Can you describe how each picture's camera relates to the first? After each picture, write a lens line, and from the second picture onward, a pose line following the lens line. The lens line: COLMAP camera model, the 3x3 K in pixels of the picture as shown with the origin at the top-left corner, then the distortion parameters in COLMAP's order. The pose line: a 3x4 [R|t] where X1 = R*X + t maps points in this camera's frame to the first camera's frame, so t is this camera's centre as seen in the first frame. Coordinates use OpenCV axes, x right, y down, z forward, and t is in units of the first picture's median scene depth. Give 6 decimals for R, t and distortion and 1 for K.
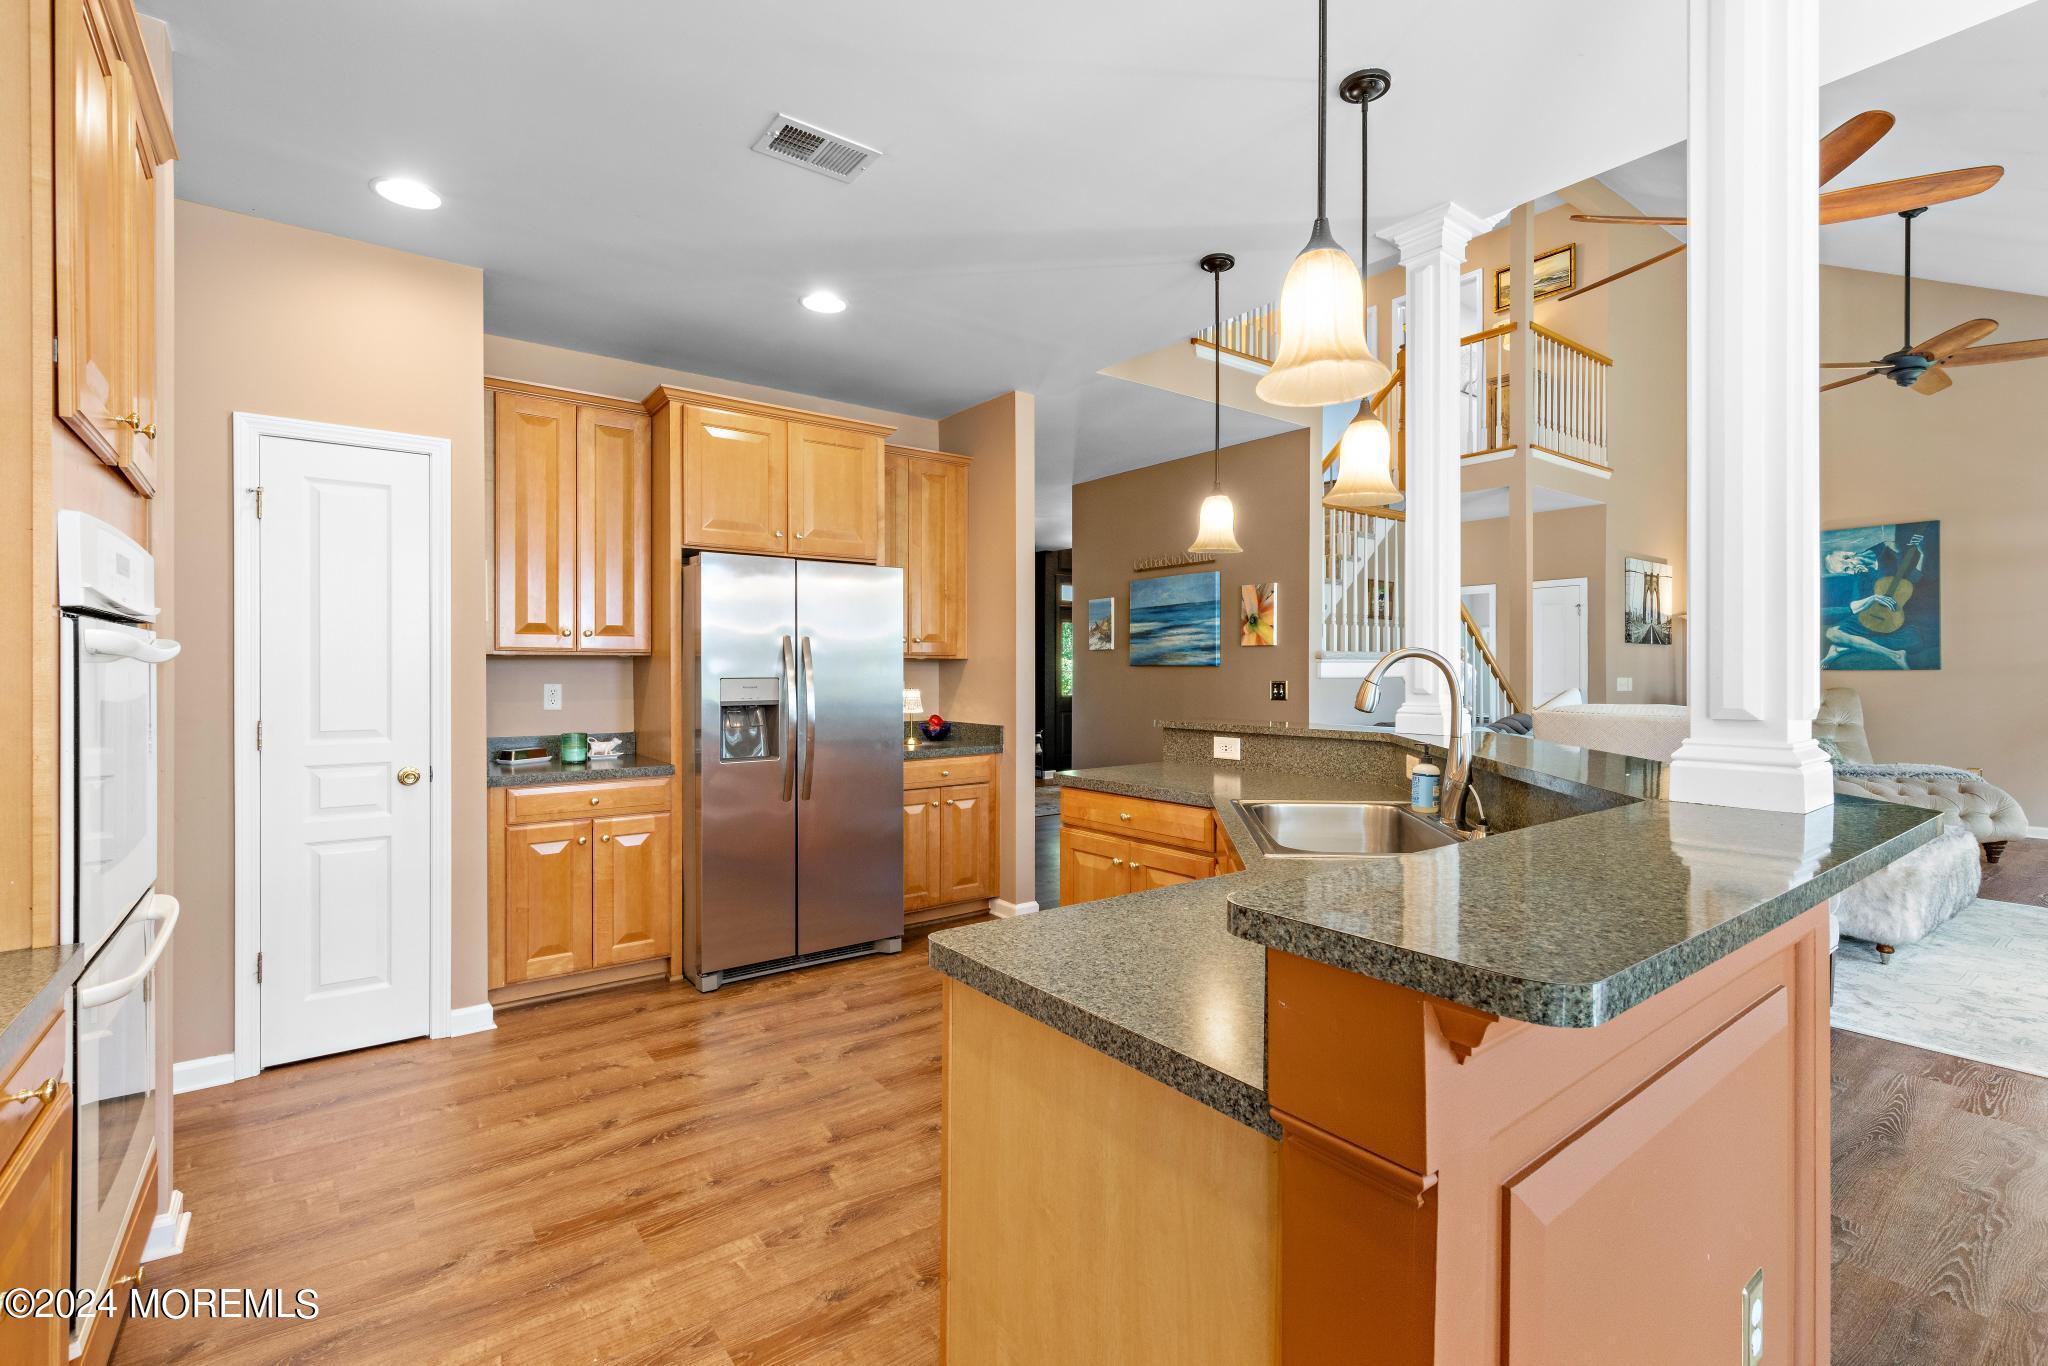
lens RADIAL K [[916.8, 0, 1022.8], [0, 916.8, 670.6], [0, 0, 1]] dist [0.006613, -0.003892]
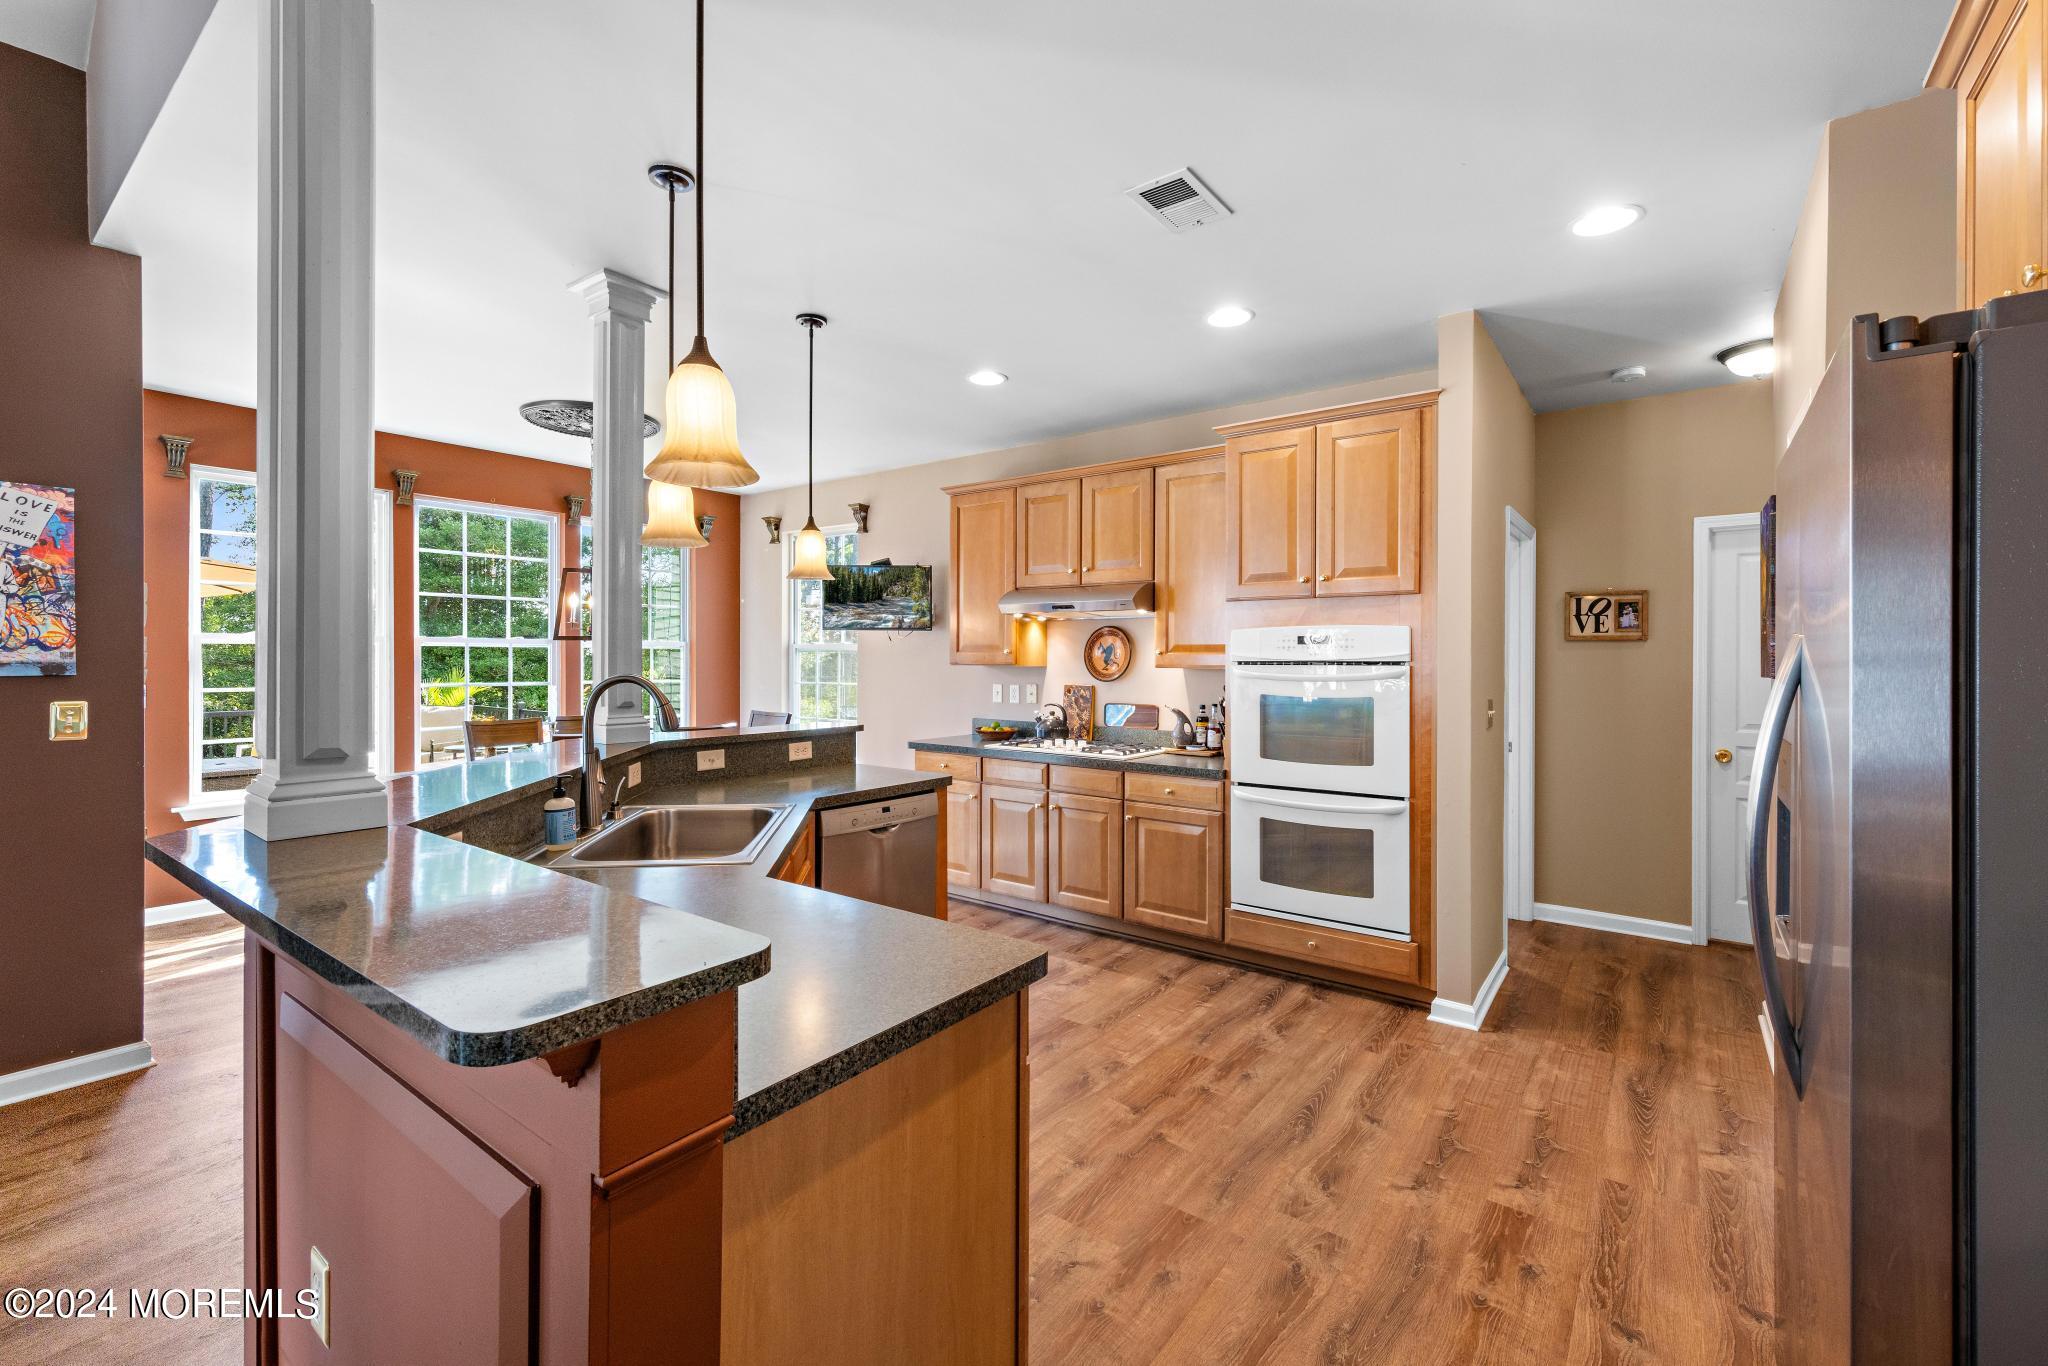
lens RADIAL K [[869.2, 0, 1040.5], [0, 869.2, 661.0], [0, 0, 1]] dist [0.005383, -0.001915]
pose [[-0.958187, -0.004009, -0.286114, 0.138508], [-0.004399, 0.999990, 0.000720, -0.024783], [0.286108, 0.001948, -0.958195, 1.227340]]
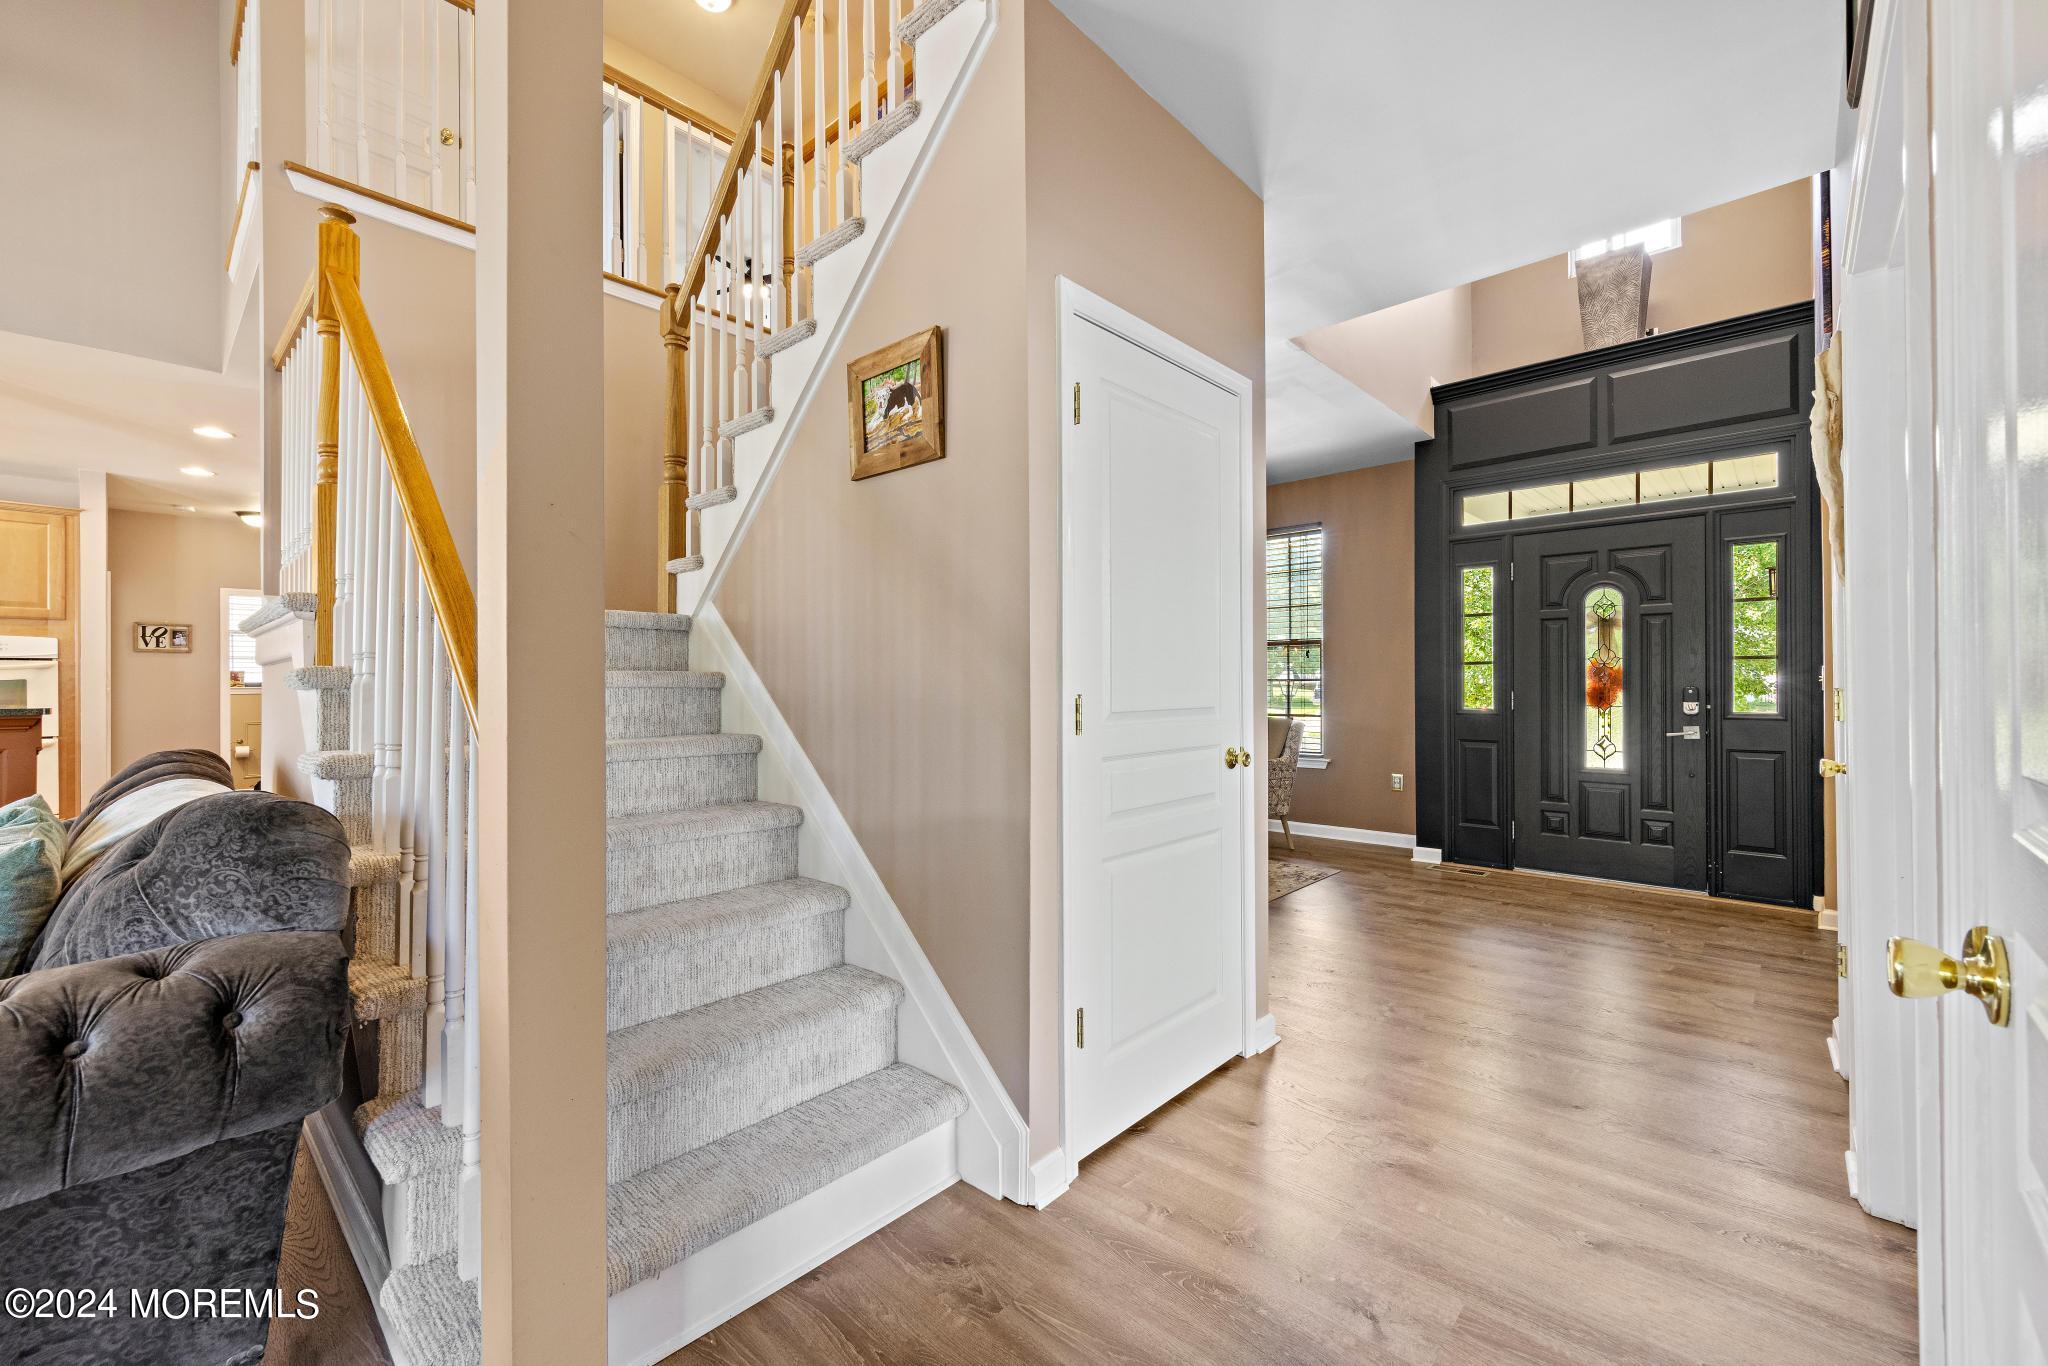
lens RADIAL K [[835.3, 0, 1003.2], [0, 835.3, 690.4], [0, 0, 1]] dist [0.008569, 0.000888]
pose [[0.164482, 0.001115, -0.986379, 1.261231], [-0.003460, 0.999994, 0.000554, 0.023188], [0.986374, 0.003322, 0.164485, 1.884461]]
